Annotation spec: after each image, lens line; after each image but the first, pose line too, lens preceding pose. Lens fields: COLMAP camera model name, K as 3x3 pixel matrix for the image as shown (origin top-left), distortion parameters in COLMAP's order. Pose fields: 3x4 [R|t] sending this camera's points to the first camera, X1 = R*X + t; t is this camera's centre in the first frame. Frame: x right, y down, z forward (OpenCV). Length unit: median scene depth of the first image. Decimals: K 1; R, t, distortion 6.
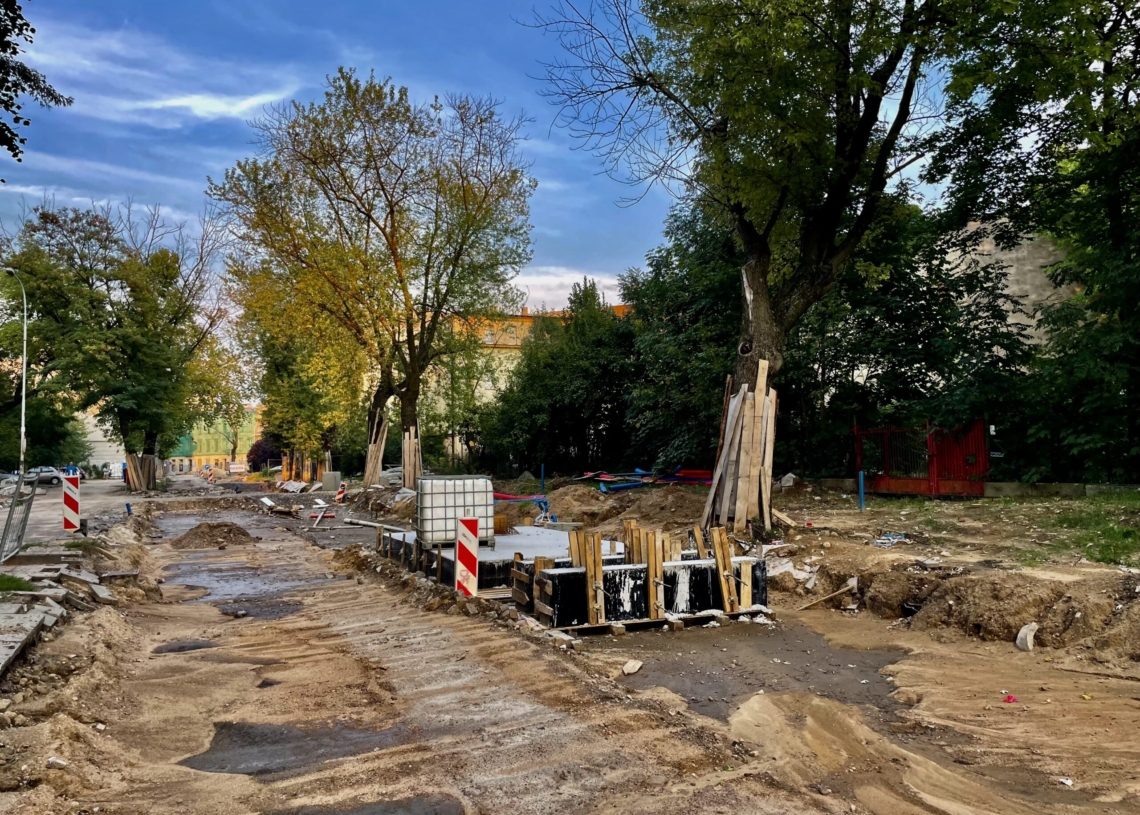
lens RADIAL K [[898.4, 0, 571.4], [0, 898.4, 403.3], [0, 0, 1]] dist [0.044817, -0.017017]
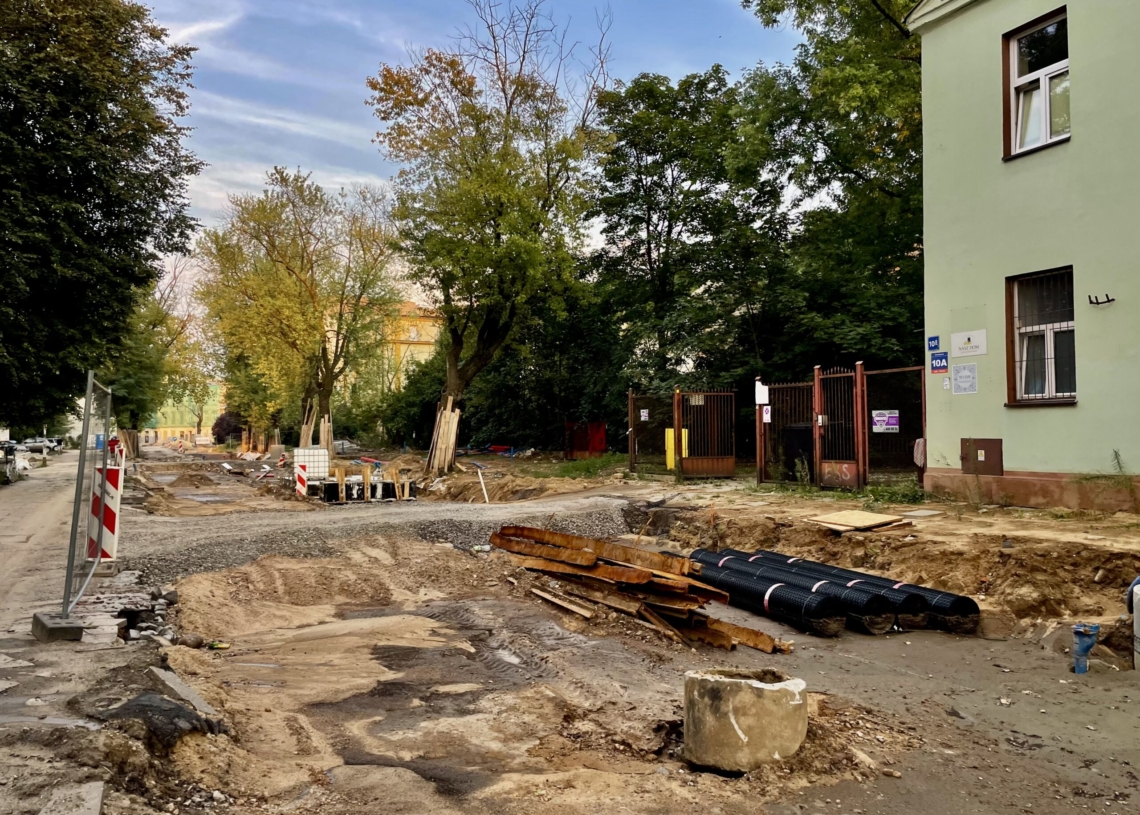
lens RADIAL K [[898.4, 0, 568.2], [0, 898.4, 416.6], [0, 0, 1]] dist [0.044817, -0.017017]
pose [[0.999465, 0.010503, 0.030973, 0.115628], [-0.011793, 0.999058, 0.041772, -0.024822], [-0.030505, -0.042114, 0.998647, -0.320728]]
